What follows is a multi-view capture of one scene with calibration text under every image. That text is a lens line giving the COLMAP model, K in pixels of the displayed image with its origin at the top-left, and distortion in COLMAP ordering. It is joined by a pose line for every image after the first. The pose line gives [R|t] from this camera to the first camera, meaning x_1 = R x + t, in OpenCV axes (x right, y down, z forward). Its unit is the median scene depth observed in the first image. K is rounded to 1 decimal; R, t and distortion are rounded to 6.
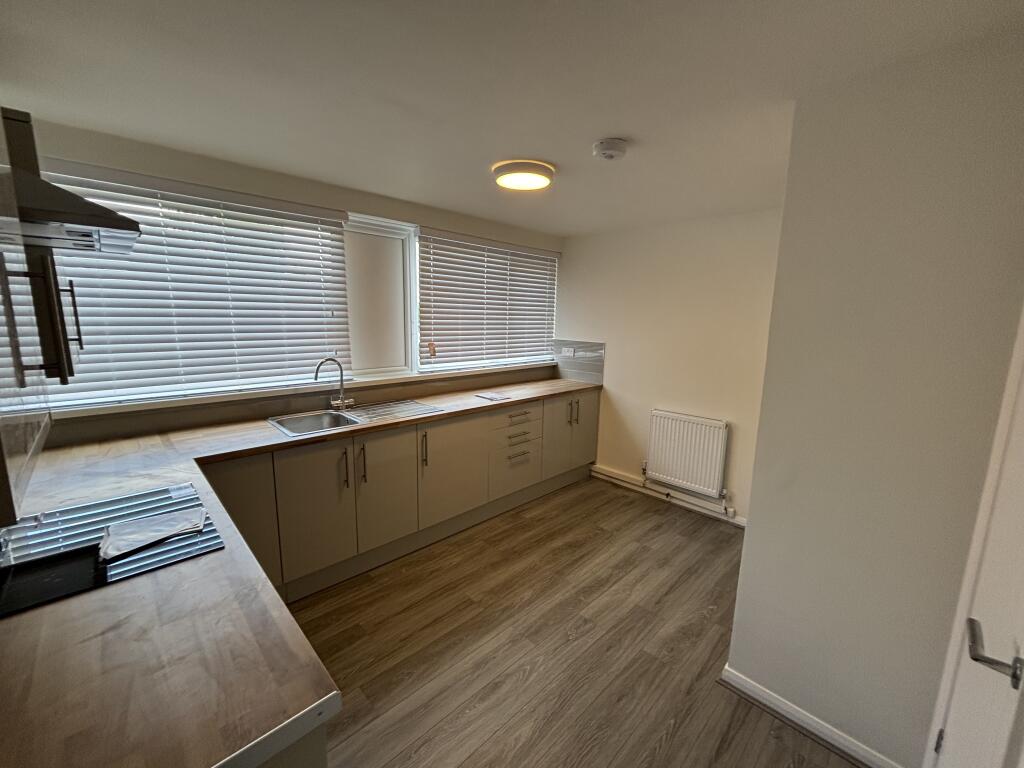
lens RADIAL K [[417.3, 0, 512.4], [0, 417.3, 382.3], [0, 0, 1]] dist [0.001010, -0.000223]
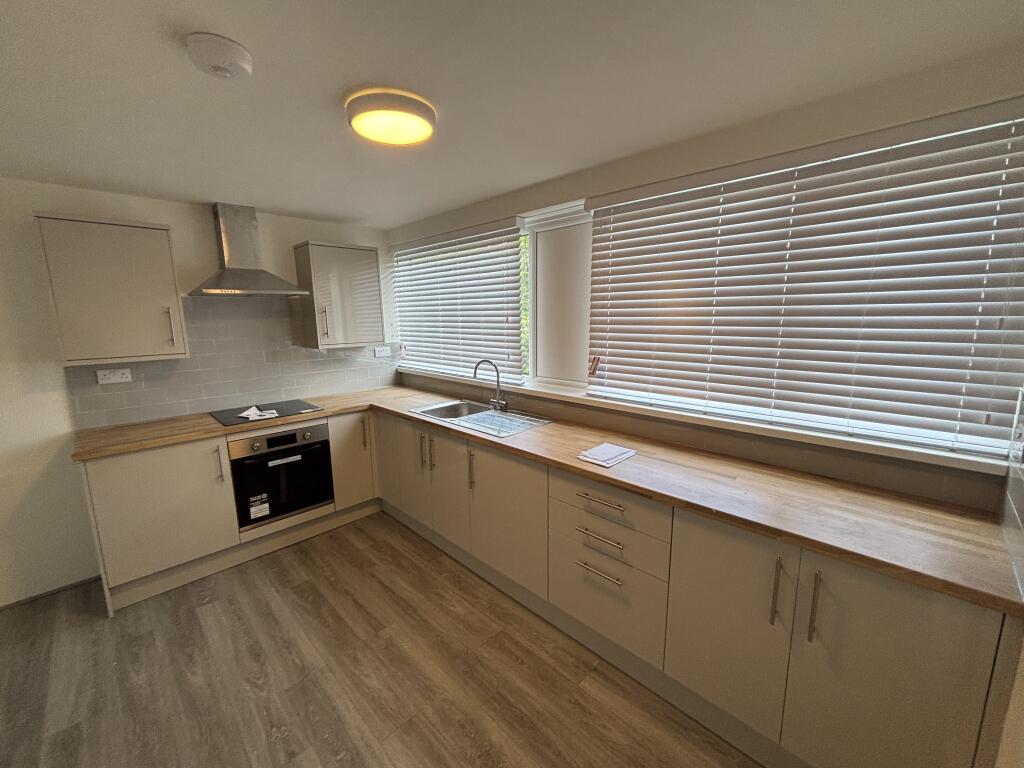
lens RADIAL K [[417.3, 0, 512.4], [0, 417.3, 382.3], [0, 0, 1]] dist [0.001010, -0.000223]
pose [[0.017120, 0.149637, -0.988593, 0.632352], [-0.156376, 0.976971, 0.145170, -0.161475], [0.987549, 0.152107, 0.040125, 1.003397]]
